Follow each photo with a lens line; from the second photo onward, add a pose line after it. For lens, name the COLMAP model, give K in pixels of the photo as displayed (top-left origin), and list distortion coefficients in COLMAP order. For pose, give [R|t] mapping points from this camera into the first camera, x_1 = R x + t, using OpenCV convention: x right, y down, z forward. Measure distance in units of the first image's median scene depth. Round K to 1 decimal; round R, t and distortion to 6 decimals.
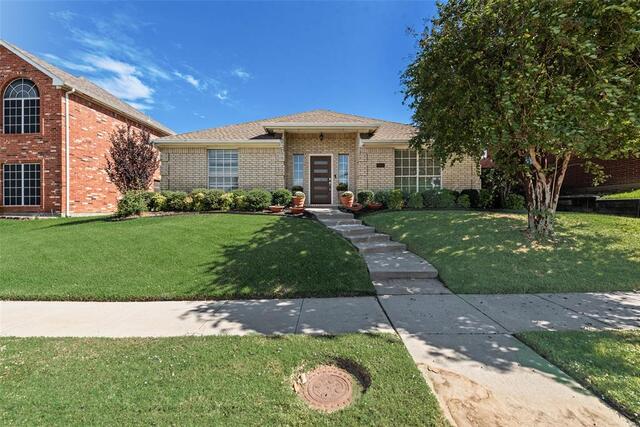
lens RADIAL K [[252.3, 0, 318.0], [0, 252.3, 211.6], [0, 0, 1]] dist [0.003459, 0.000084]
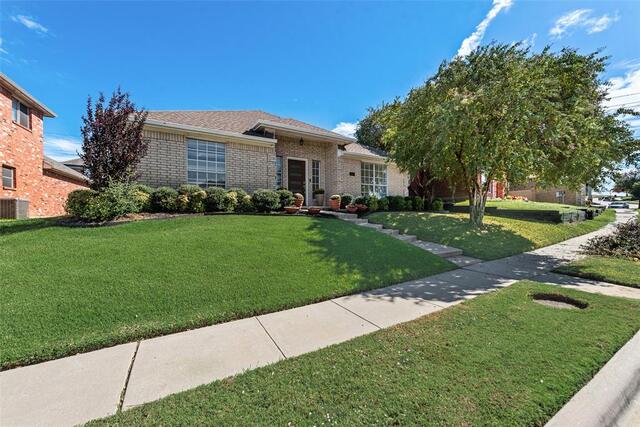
lens RADIAL K [[252.3, 0, 320.6], [0, 252.3, 212.0], [0, 0, 1]] dist [0.003459, 0.000084]
pose [[0.847283, -0.000853, 0.531142, -0.505587], [0.014854, 0.999646, -0.022090, 0.018650], [-0.530935, 0.026606, 0.846995, 0.085235]]
